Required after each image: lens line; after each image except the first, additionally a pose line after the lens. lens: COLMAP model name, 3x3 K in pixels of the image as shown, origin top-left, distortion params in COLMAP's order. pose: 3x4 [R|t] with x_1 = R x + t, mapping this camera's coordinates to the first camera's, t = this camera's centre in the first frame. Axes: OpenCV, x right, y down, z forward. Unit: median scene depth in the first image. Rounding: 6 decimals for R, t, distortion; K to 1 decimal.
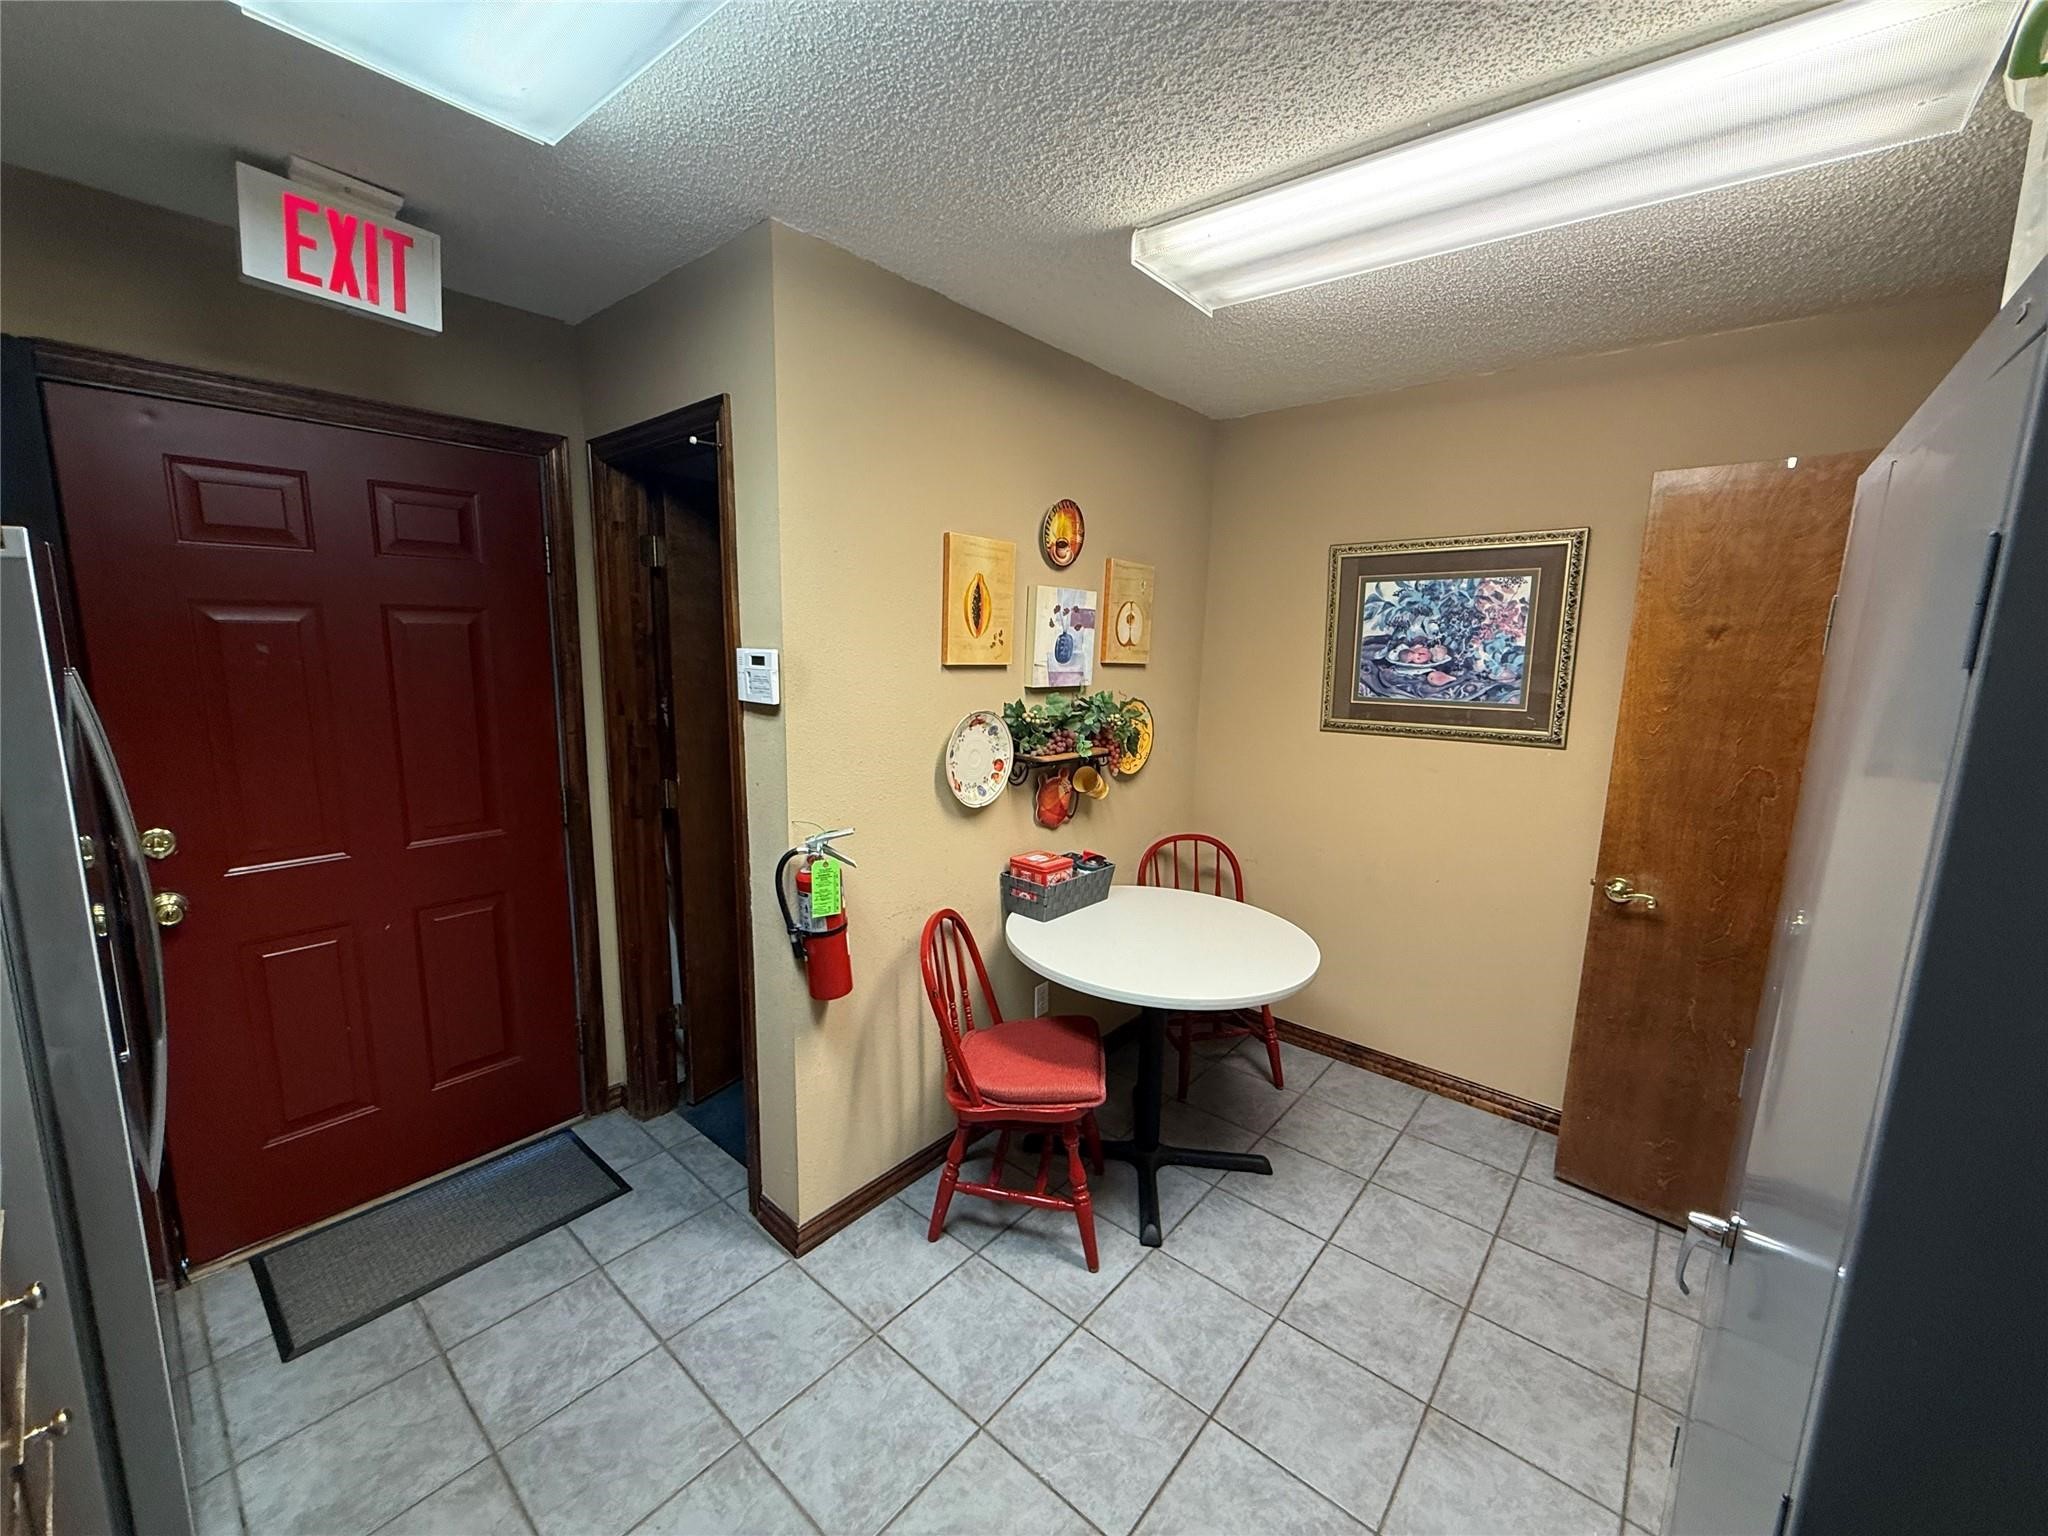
lens RADIAL K [[812.8, 0, 1019.2], [0, 812.8, 776.5], [0, 0, 1]] dist [0.003690, 0.000245]
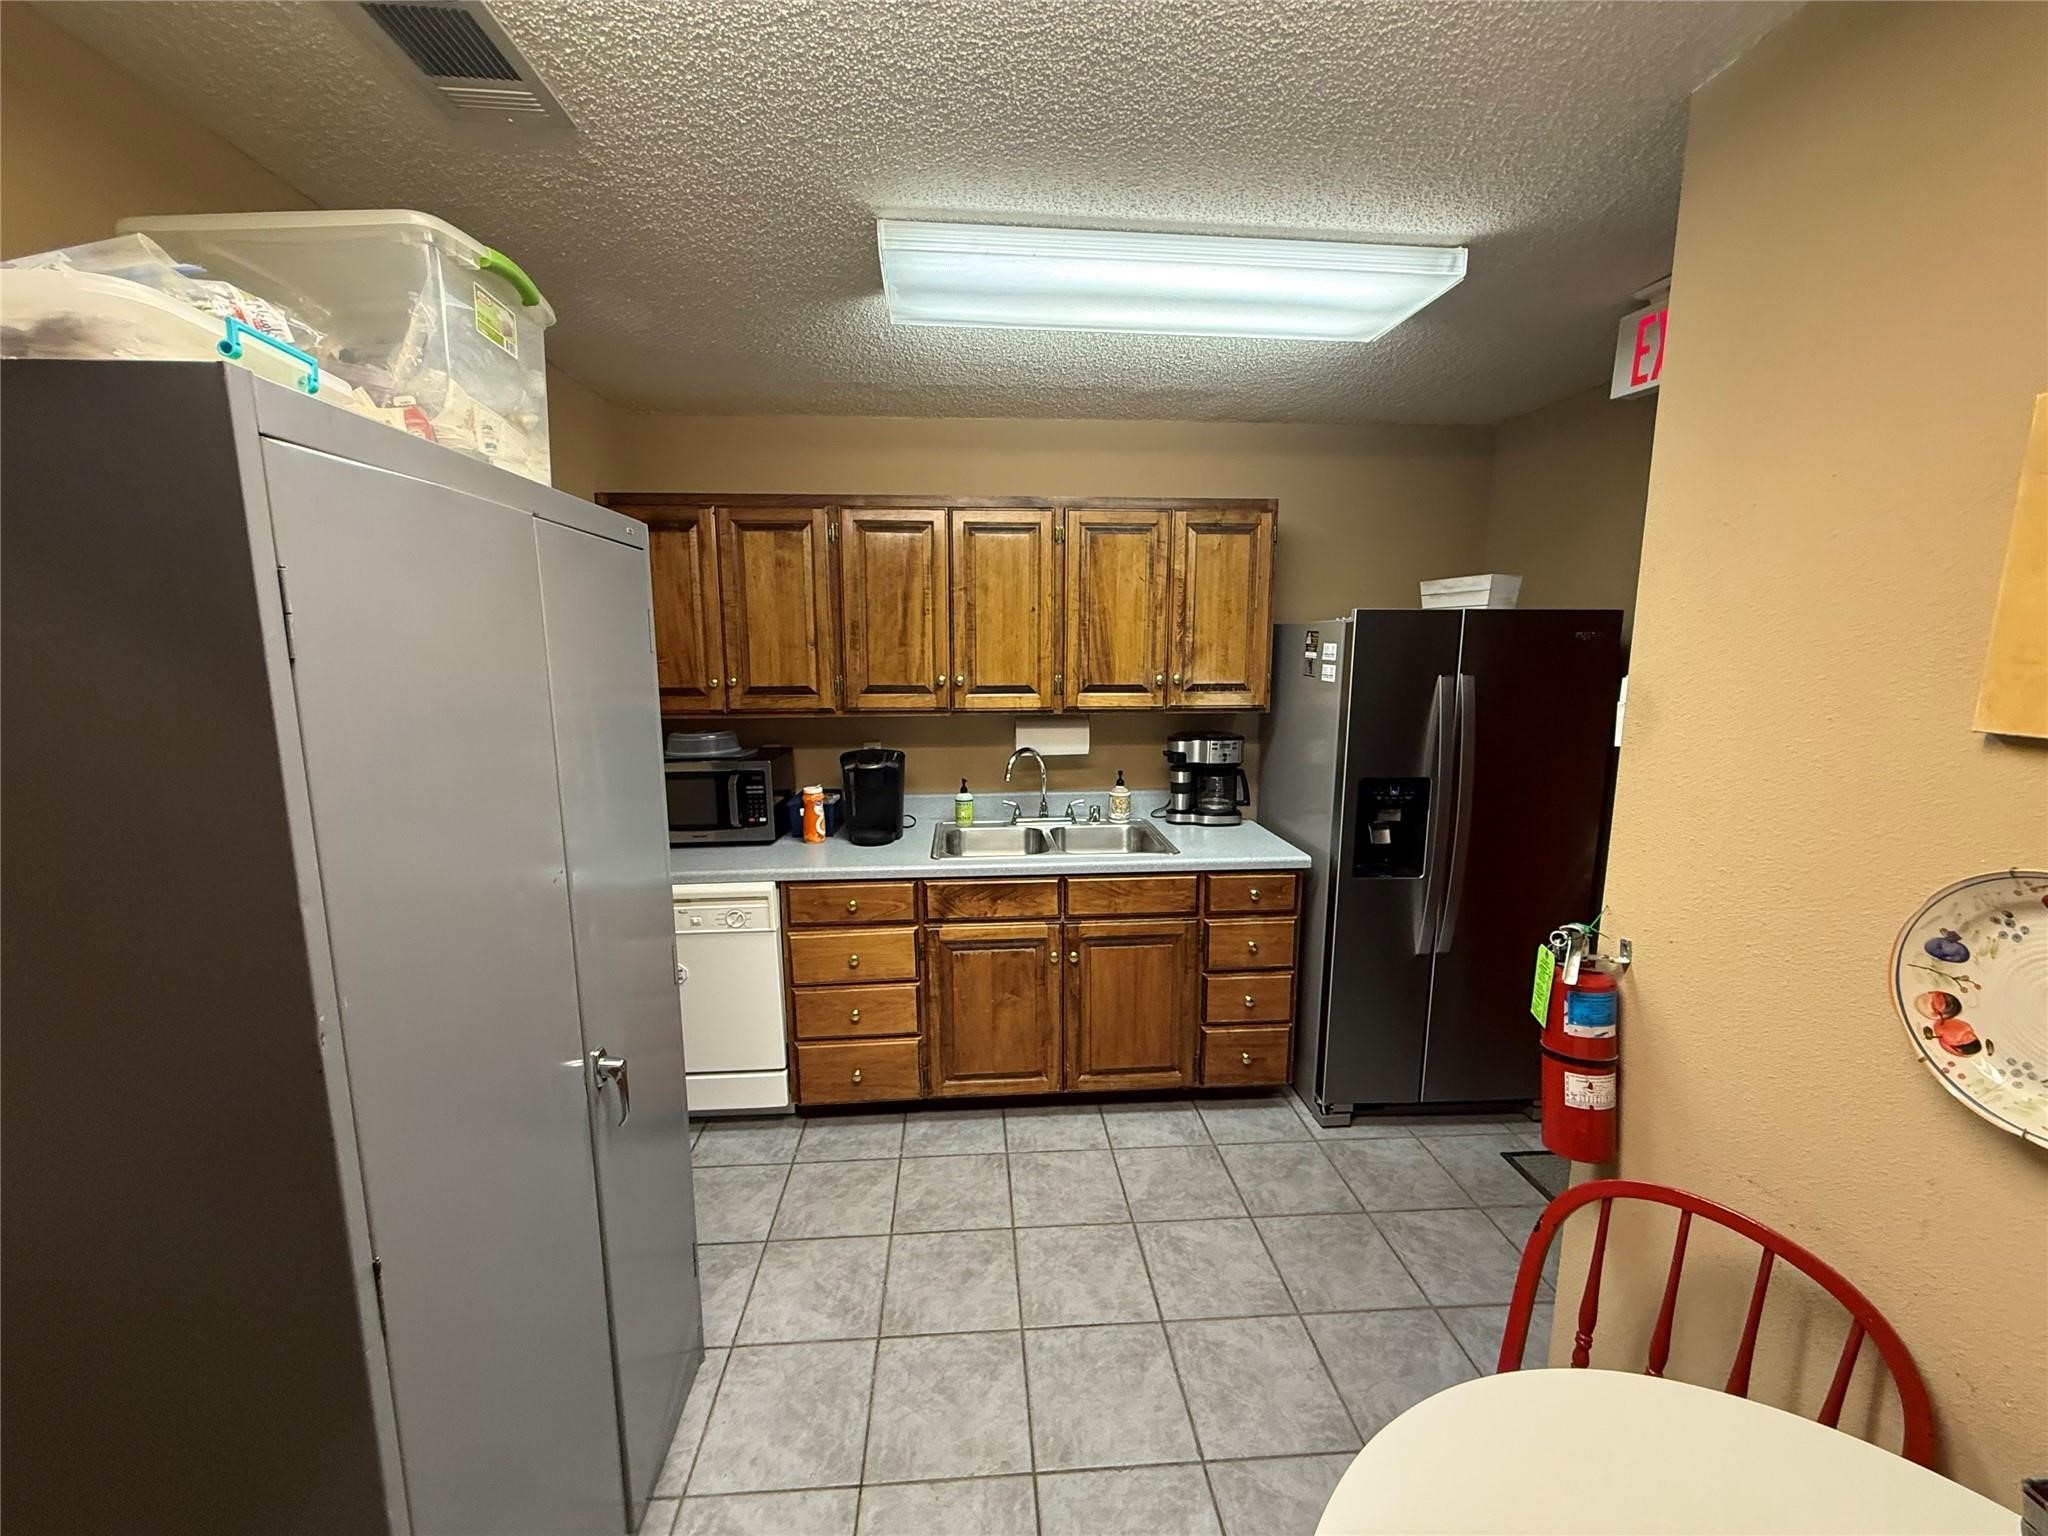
lens RADIAL K [[812.8, 0, 1022.5], [0, 812.8, 769.2], [0, 0, 1]] dist [0.003690, 0.000245]
pose [[-0.711359, 0.092868, -0.696666, 0.751262], [-0.123883, 0.959144, 0.254353, -0.233428], [0.691824, 0.267241, -0.670792, 1.351818]]
